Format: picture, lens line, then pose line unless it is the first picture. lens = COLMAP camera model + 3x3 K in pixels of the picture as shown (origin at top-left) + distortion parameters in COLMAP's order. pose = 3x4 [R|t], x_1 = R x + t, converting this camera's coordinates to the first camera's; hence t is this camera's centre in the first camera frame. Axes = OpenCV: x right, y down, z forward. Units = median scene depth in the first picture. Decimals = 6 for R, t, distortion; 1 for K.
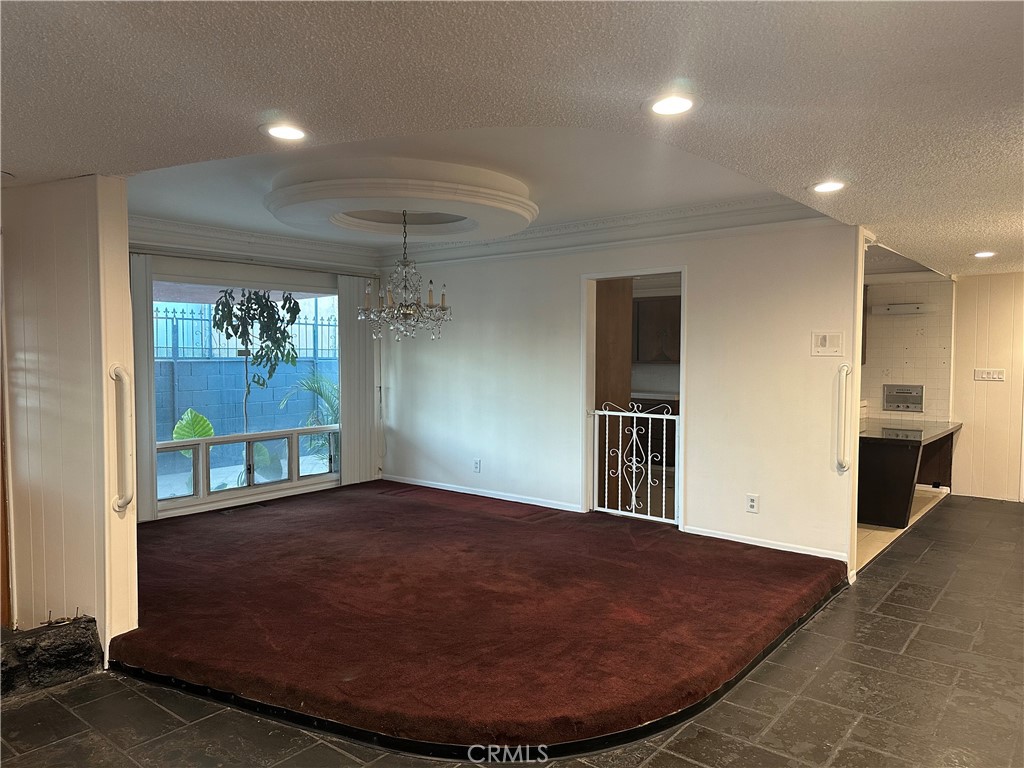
lens RADIAL K [[709.7, 0, 516.0], [0, 709.7, 380.5], [0, 0, 1]] dist [0.182297, -0.000042]
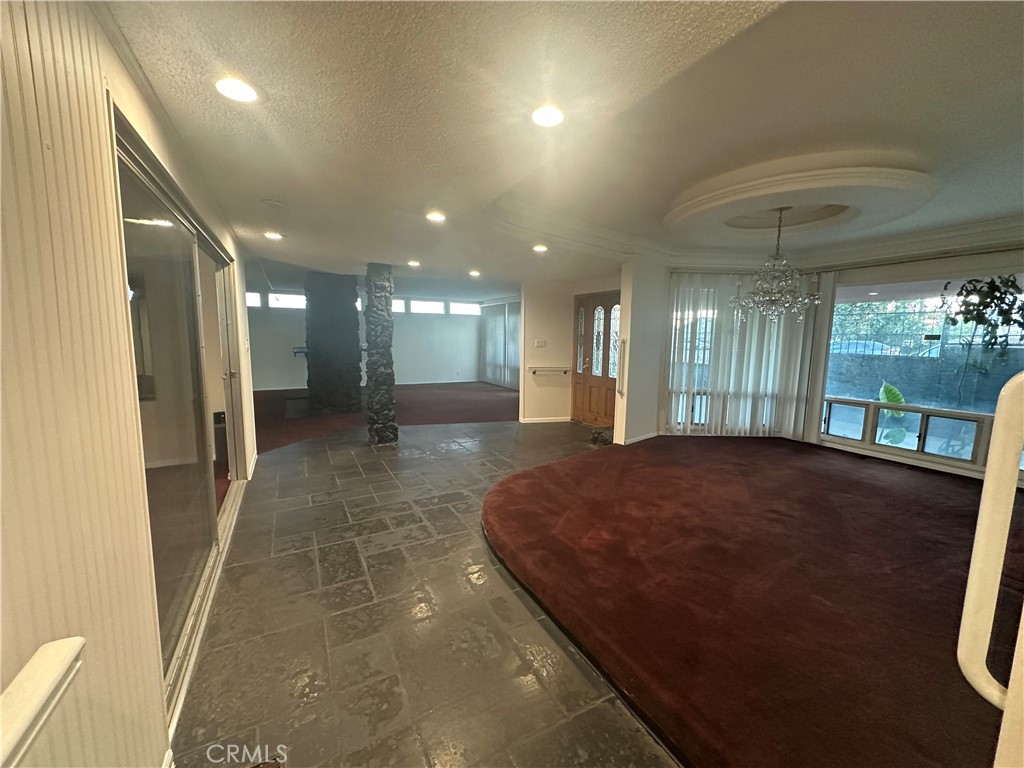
lens RADIAL K [[408.2, 0, 512.0], [0, 408.2, 384.0], [0, 0, 1]] dist [-0.002624, 0.000120]
pose [[-0.401603, 0.095583, -0.910812, 0.516235], [-0.057764, 0.989915, 0.129354, -0.009488], [0.913990, 0.104561, -0.392032, 0.702175]]
